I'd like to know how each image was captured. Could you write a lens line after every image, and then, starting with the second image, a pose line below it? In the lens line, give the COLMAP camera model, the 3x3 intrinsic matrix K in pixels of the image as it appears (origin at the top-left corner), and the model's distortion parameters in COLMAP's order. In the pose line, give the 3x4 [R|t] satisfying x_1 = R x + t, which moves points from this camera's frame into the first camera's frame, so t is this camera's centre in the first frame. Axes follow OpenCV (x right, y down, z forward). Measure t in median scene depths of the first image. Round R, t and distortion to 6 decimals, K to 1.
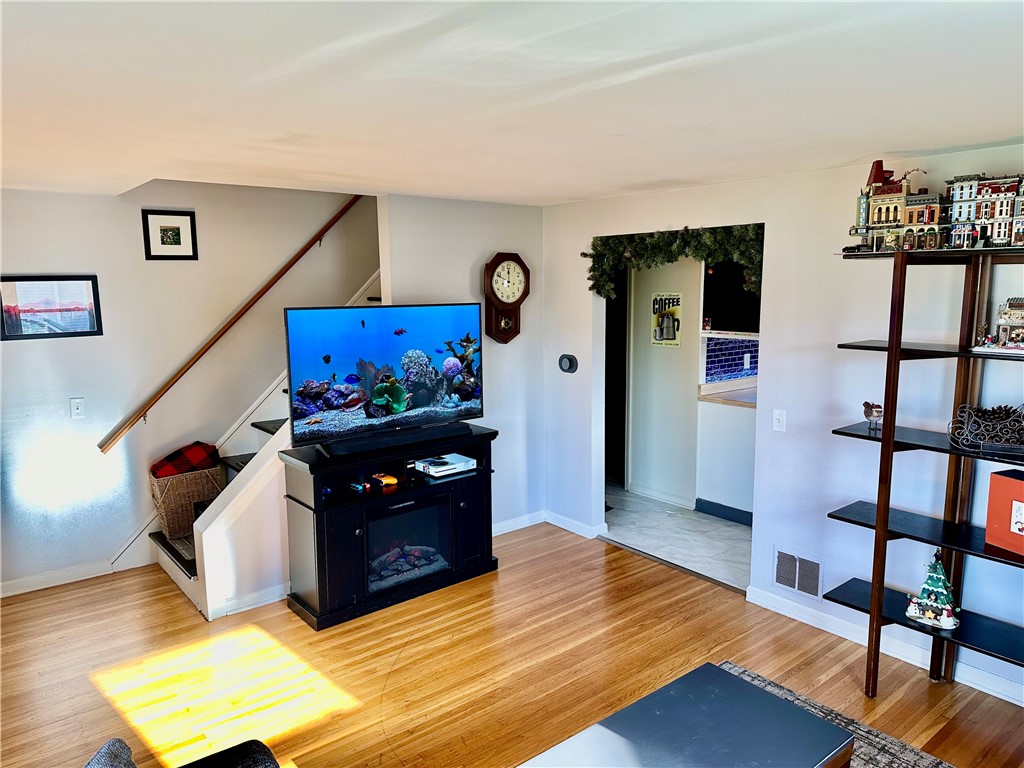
lens RADIAL K [[711.9, 0, 515.2], [0, 711.9, 386.4], [0, 0, 1]] dist [0.040587, -0.042861]
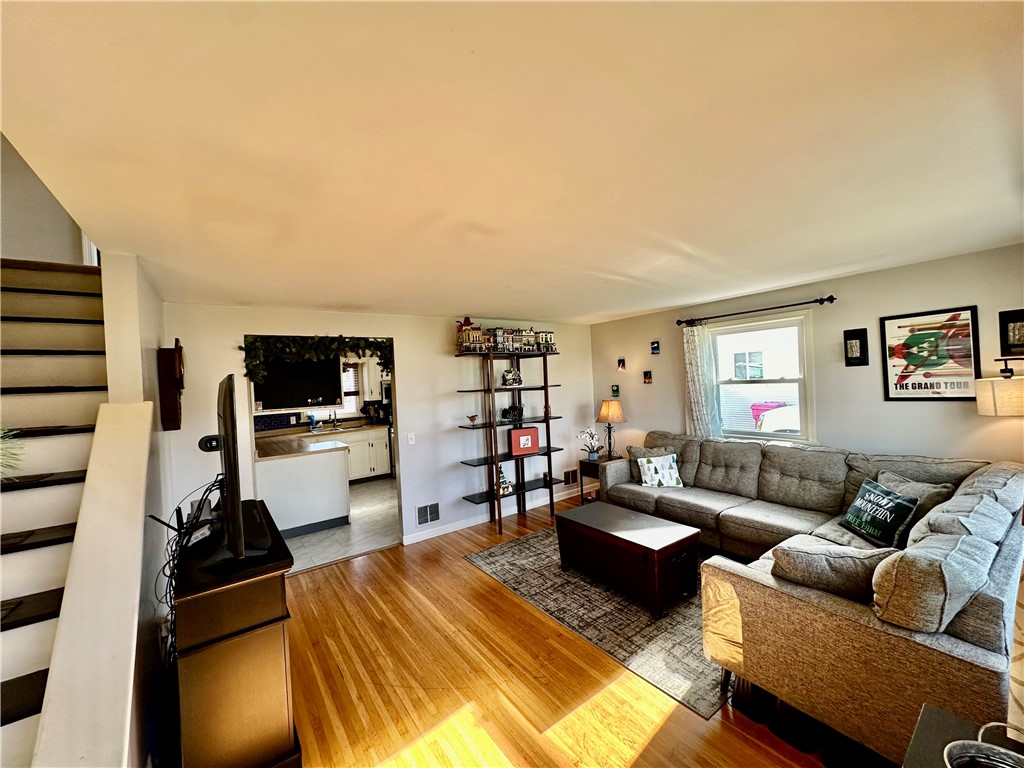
lens RADIAL K [[407.9, 0, 514.7], [0, 407.9, 378.9], [0, 0, 1]] dist [0.002507, 0.000055]
pose [[0.056511, 0.007200, 0.998376, -0.710430], [0.195762, 0.980483, -0.018152, -0.035239], [-0.979022, 0.196470, 0.053999, 0.633718]]
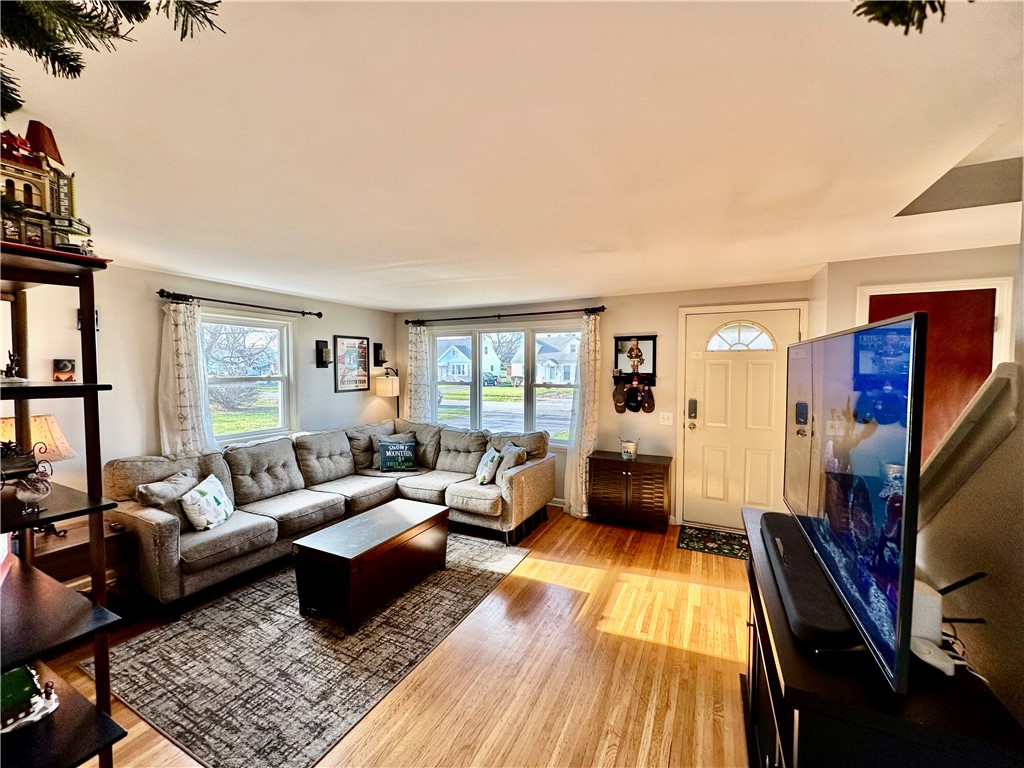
lens RADIAL K [[407.9, 0, 512.6], [0, 407.9, 385.1], [0, 0, 1]] dist [0.002507, 0.000055]
pose [[-0.911619, 0.025315, -0.410255, 0.199281], [-0.052004, 0.982978, 0.176212, -0.123179], [0.407732, 0.181973, -0.894785, 1.250130]]
